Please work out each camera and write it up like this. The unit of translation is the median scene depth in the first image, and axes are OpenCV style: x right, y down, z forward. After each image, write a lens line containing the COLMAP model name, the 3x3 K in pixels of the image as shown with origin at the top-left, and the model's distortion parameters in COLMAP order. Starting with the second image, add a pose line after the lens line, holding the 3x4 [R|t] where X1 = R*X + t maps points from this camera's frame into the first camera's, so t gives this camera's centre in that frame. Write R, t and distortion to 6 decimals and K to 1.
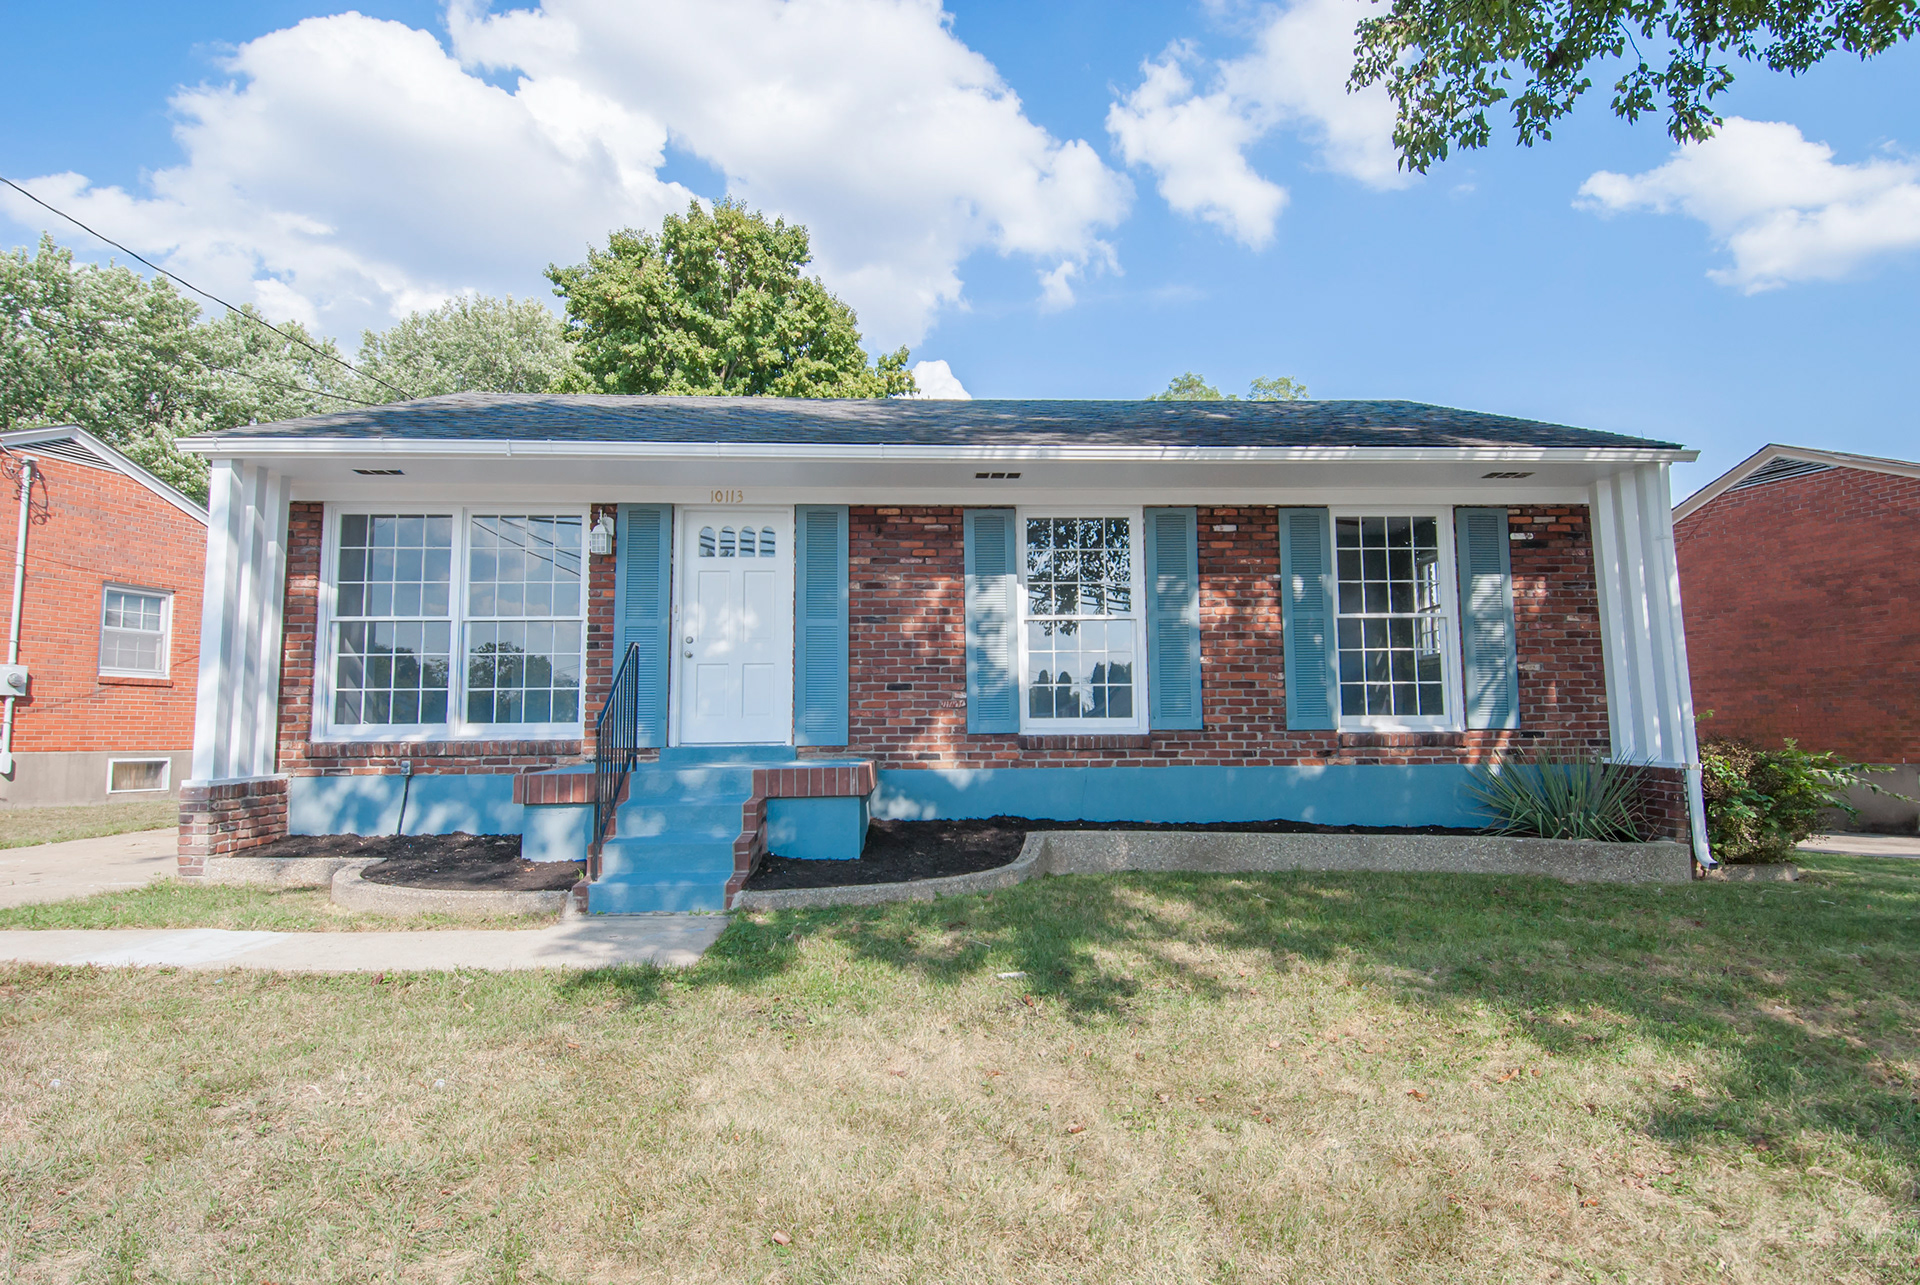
lens RADIAL K [[1010.7, 0, 959.2], [0, 1010.7, 640.8], [0, 0, 1]] dist [0.025619, -0.003500]
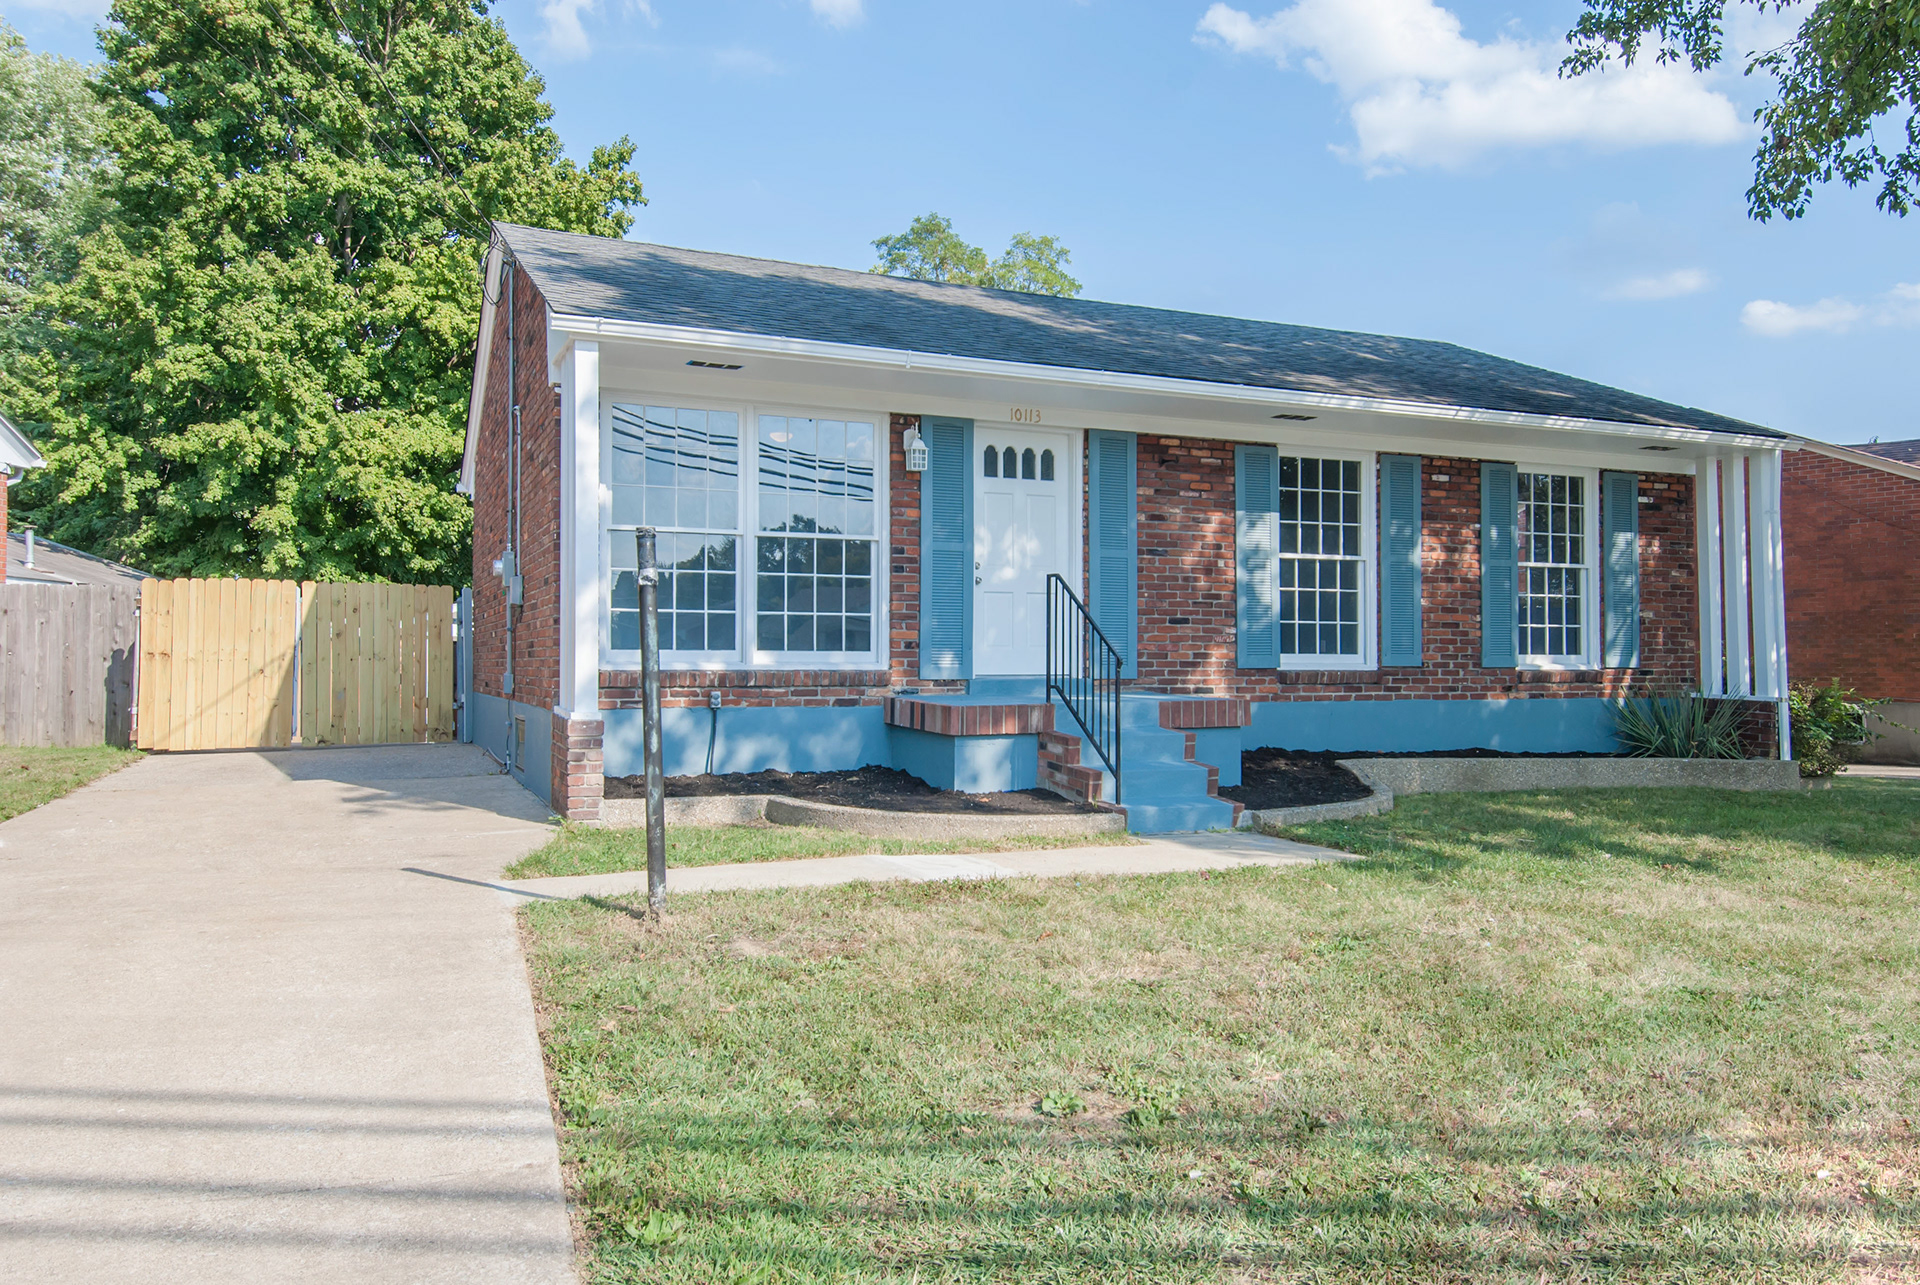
lens RADIAL K [[1352.4, 0, 960.2], [0, 1352.4, 642.8], [0, 0, 1]] dist [0.019418, 0.008152]
pose [[0.936477, 0.016113, 0.350359, -0.720324], [-0.042968, 0.996690, 0.069012, -0.015354], [-0.348088, -0.079682, 0.934069, -0.173375]]
